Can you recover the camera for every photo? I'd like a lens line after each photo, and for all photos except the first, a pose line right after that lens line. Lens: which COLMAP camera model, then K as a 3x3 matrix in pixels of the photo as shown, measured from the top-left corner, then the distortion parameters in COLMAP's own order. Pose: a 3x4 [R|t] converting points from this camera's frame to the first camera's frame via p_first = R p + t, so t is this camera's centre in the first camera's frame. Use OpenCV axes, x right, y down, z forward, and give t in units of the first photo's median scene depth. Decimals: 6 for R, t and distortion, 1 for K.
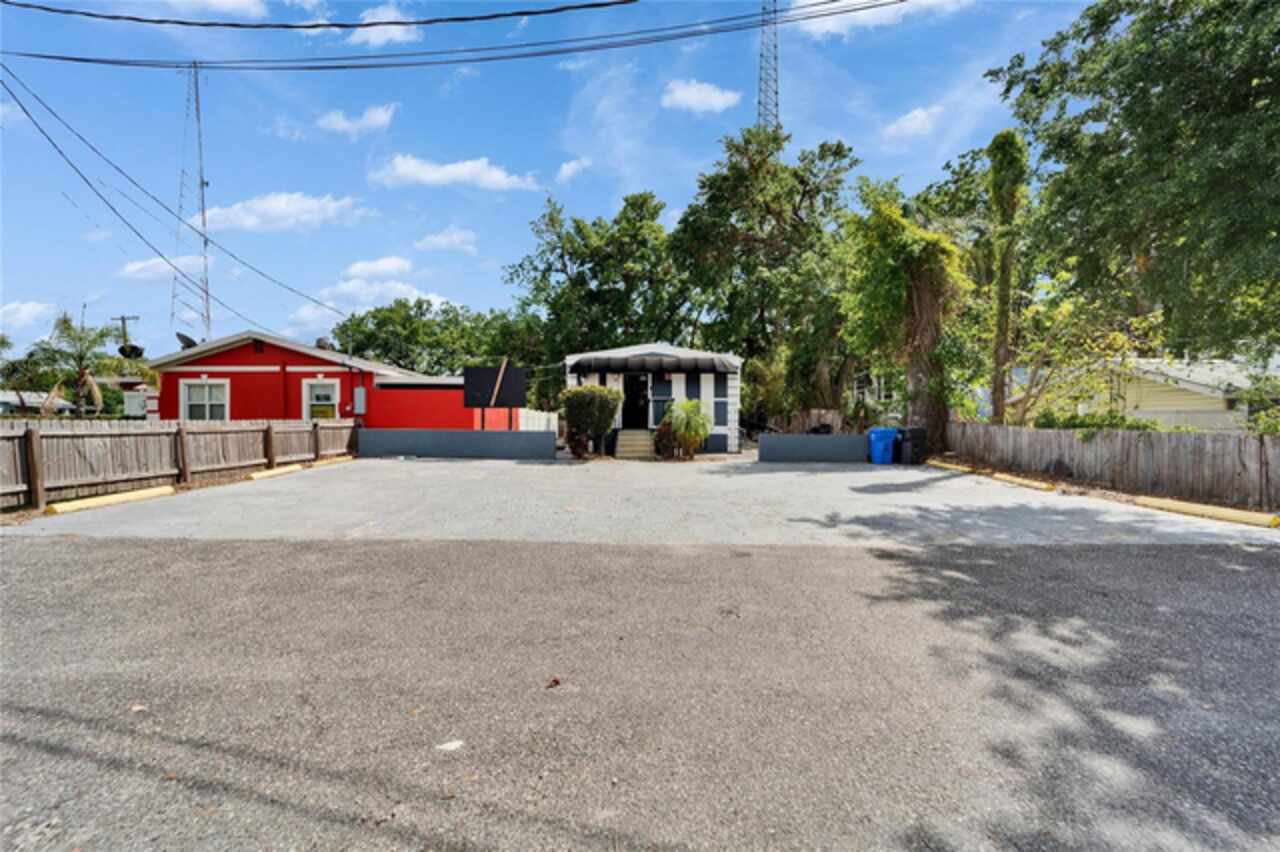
lens RADIAL K [[519.6, 0, 631.3], [0, 519.6, 410.7], [0, 0, 1]] dist [-0.000268, -0.000137]
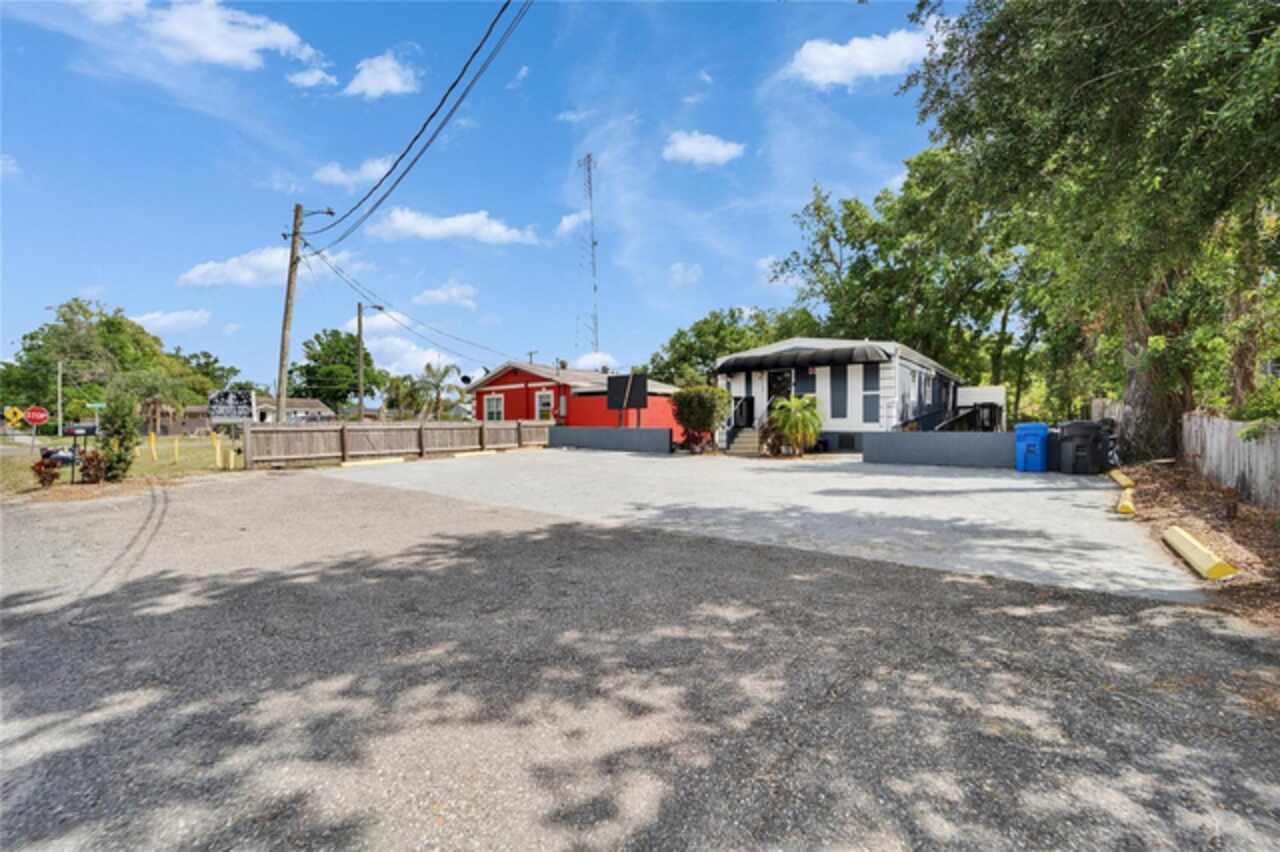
lens RADIAL K [[529.6, 0, 632.1], [0, 529.6, 421.9], [0, 0, 1]] dist [-0.004599, -0.000527]
pose [[0.768418, -0.008899, -0.639887, 0.438420], [0.023019, 0.999641, 0.013741, 0.006389], [0.639534, -0.025288, 0.768346, 0.048676]]
